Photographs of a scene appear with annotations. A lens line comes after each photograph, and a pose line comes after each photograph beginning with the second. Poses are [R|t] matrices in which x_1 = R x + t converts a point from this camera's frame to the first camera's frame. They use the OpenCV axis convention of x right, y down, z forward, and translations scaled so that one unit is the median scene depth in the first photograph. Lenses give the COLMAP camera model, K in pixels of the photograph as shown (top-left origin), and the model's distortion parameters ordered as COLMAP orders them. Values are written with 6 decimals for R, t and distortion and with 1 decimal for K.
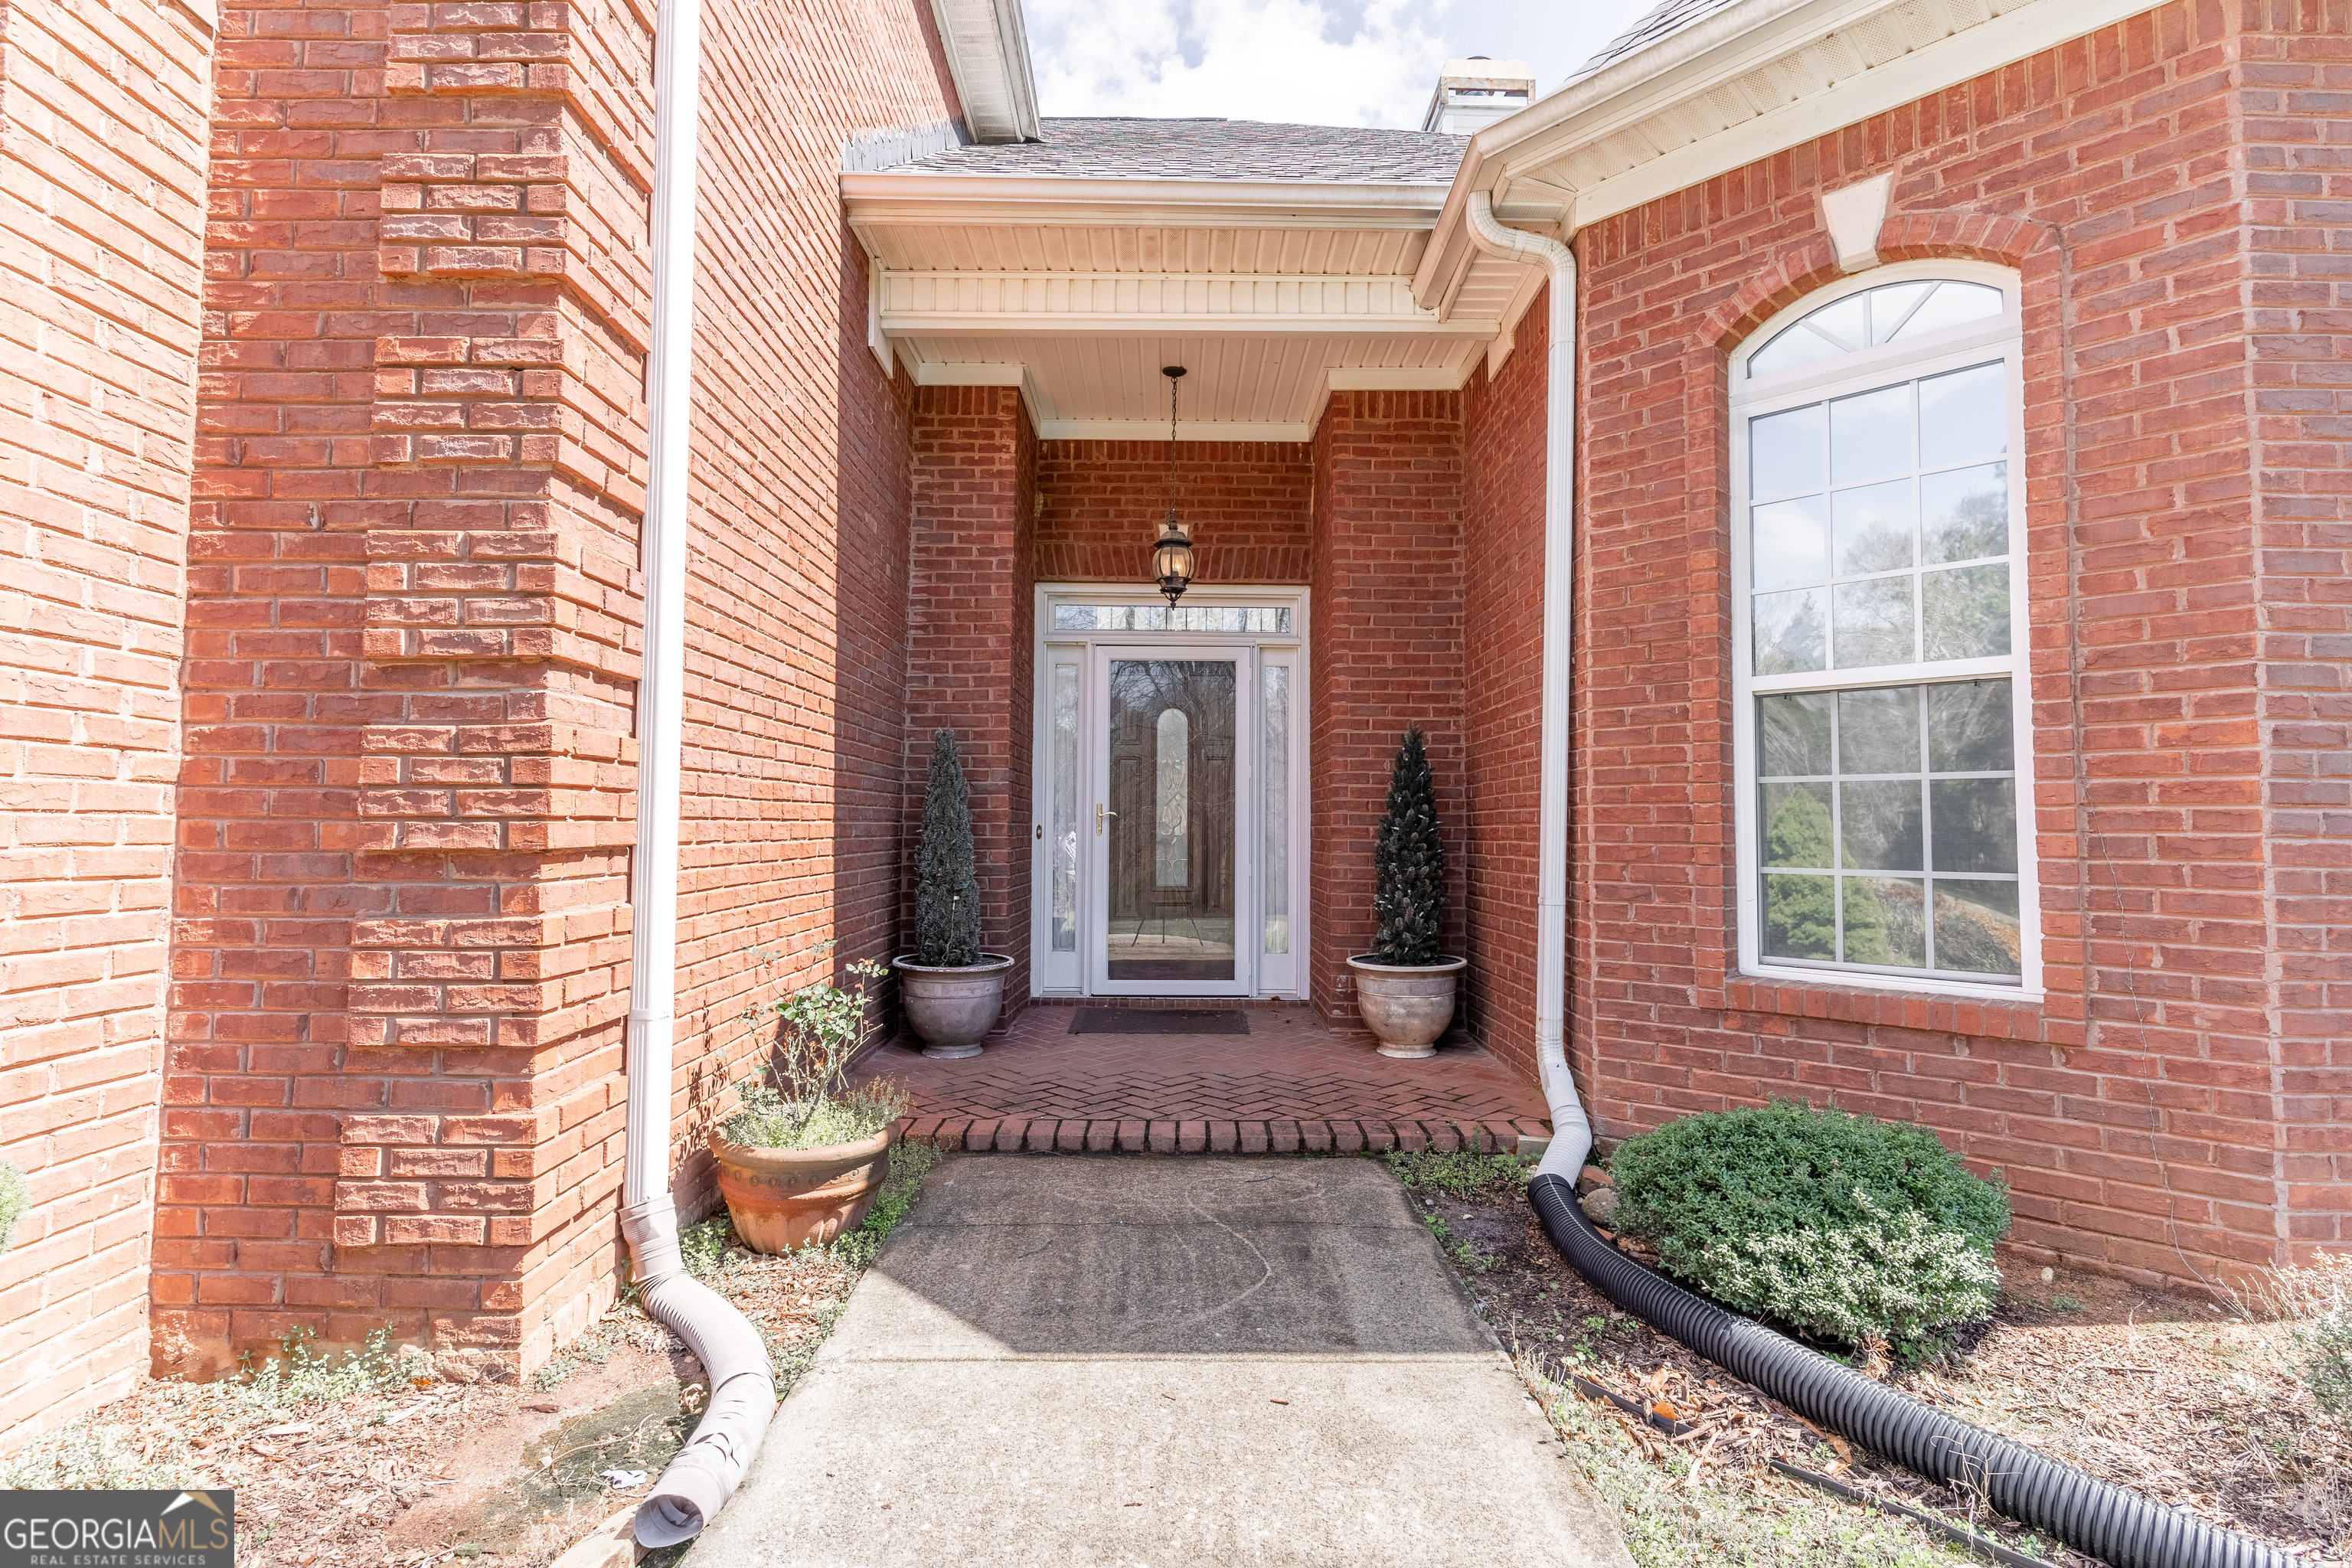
lens RADIAL K [[1120.1, 0, 1176.0], [0, 1120.1, 784.0], [0, 0, 1]] dist [0.000517, -0.000126]
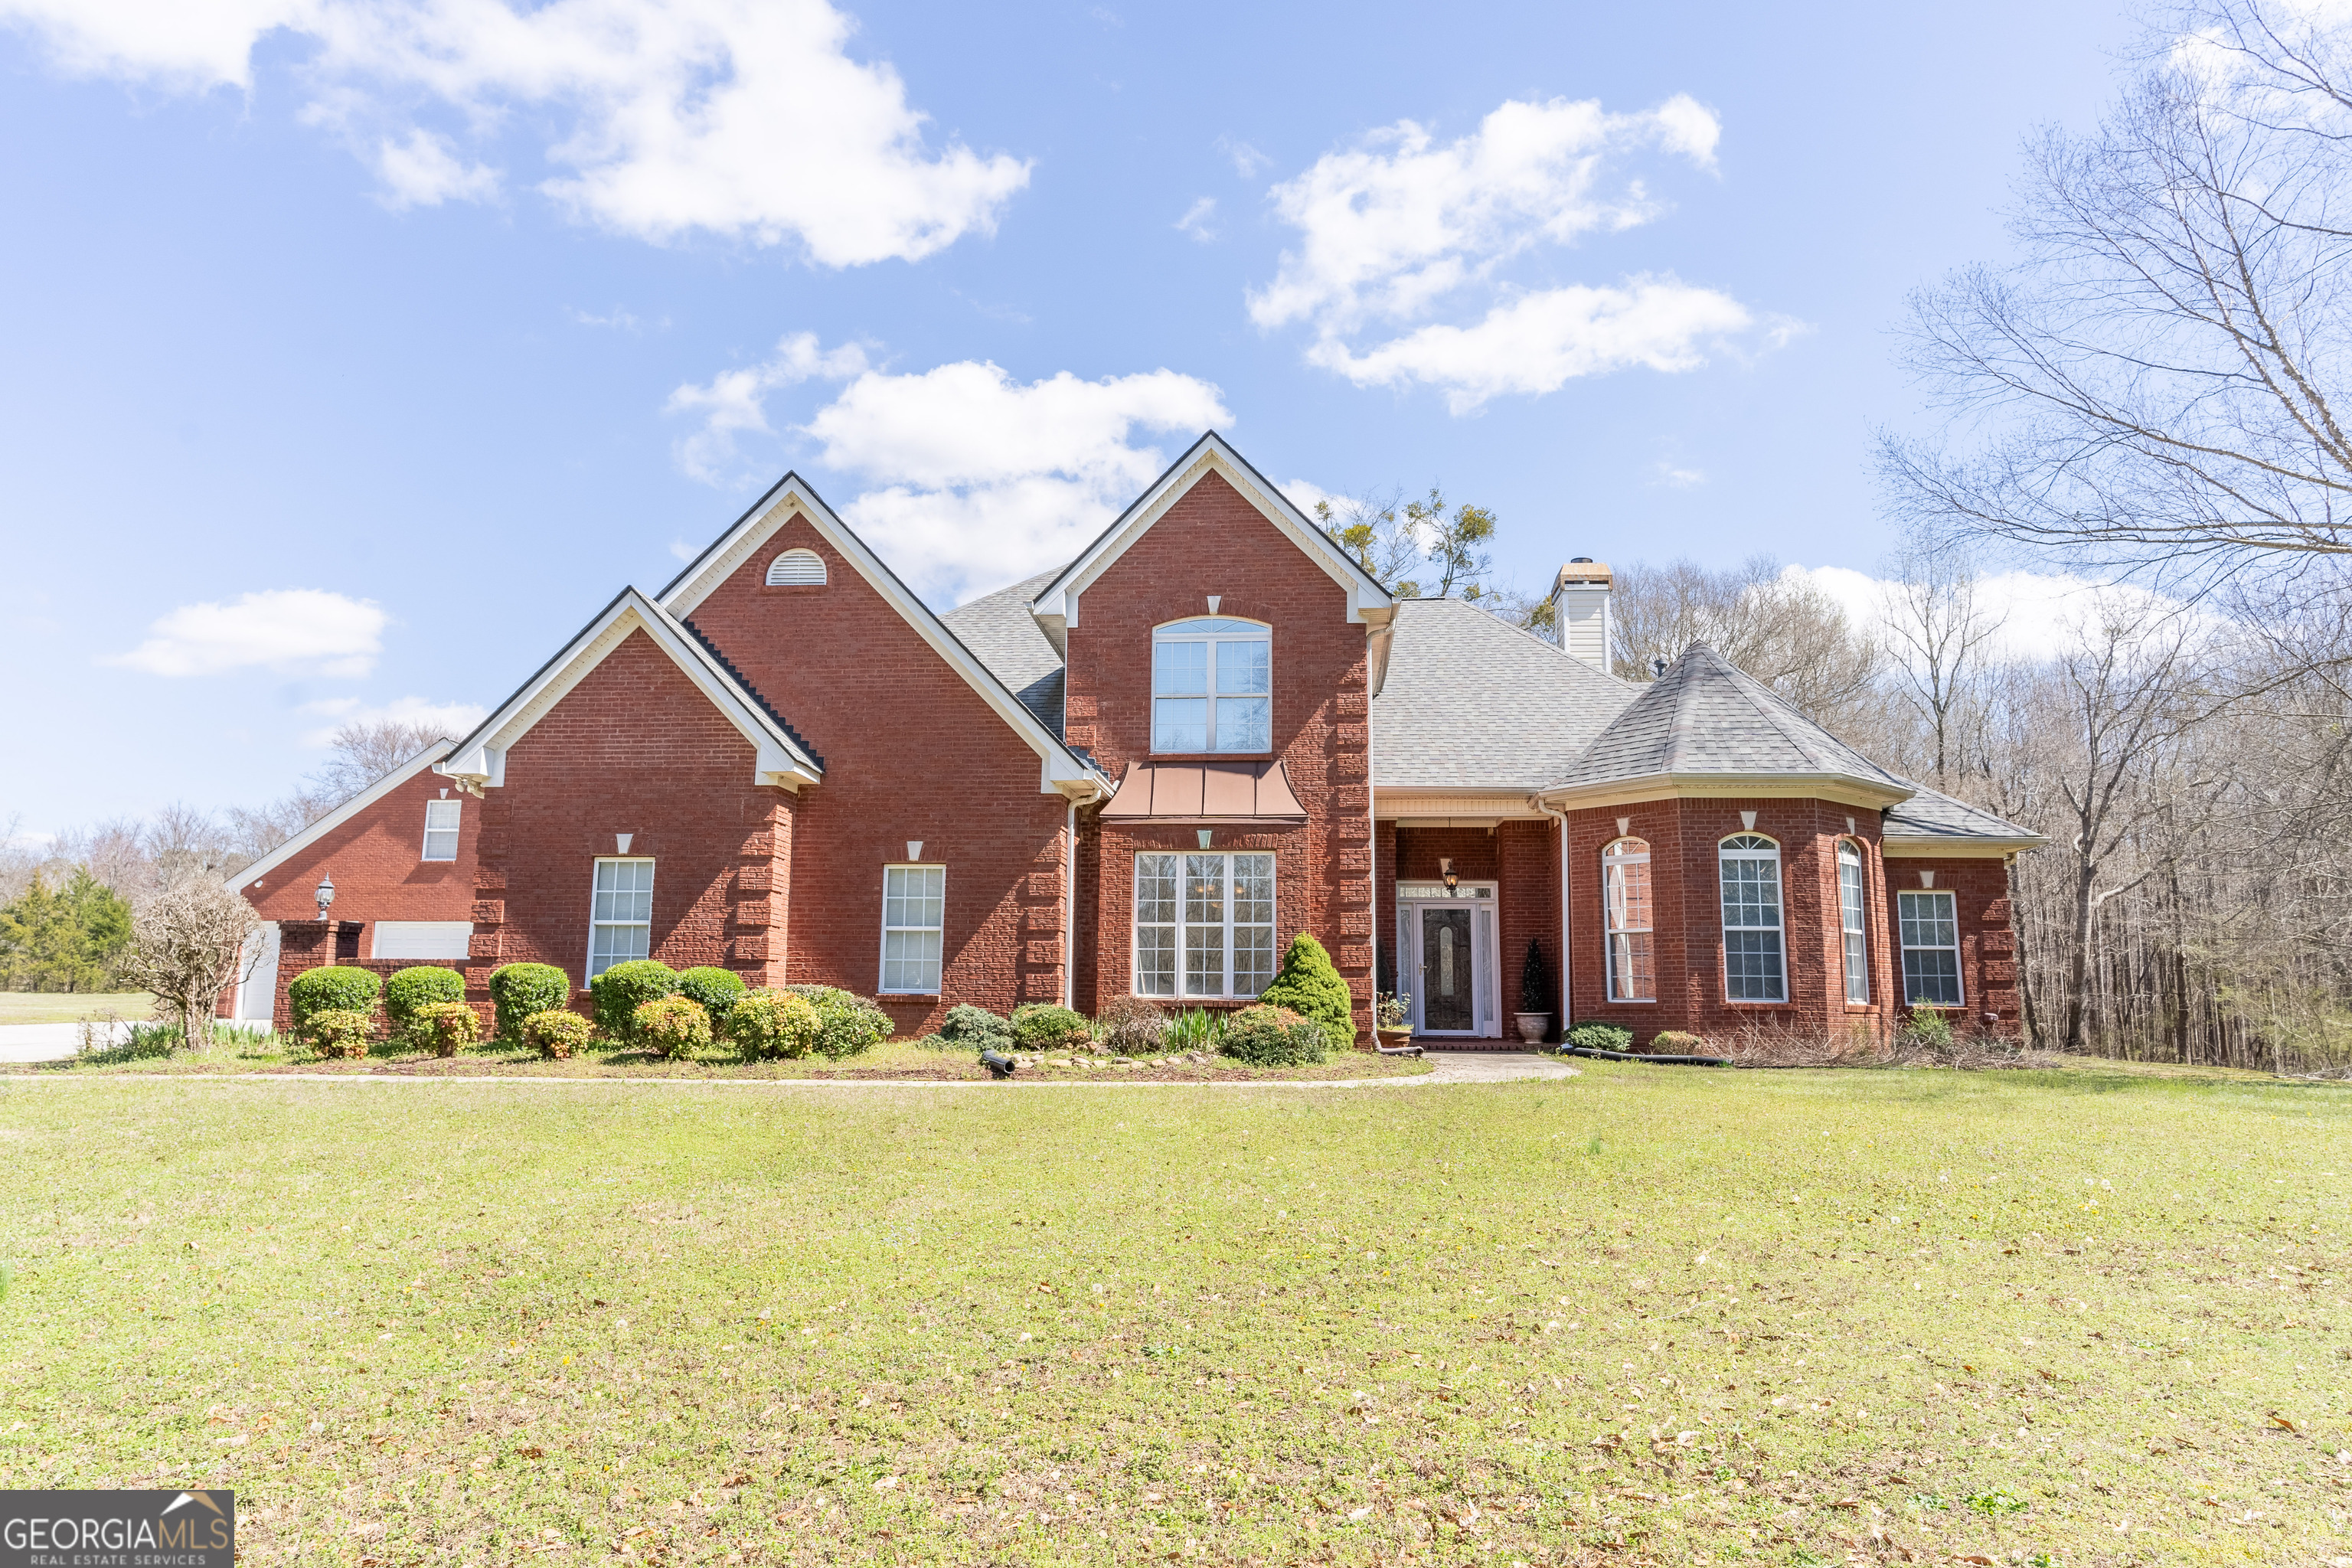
lens RADIAL K [[1516.9, 0, 1176.0], [0, 1516.9, 784.0], [0, 0, 1]] dist [-0.002759, -0.000188]
pose [[0.996530, -0.012322, -0.082320, -0.353065], [0.002527, 0.993006, -0.118041, 0.015990], [0.083199, 0.117423, 0.989591, -2.740743]]
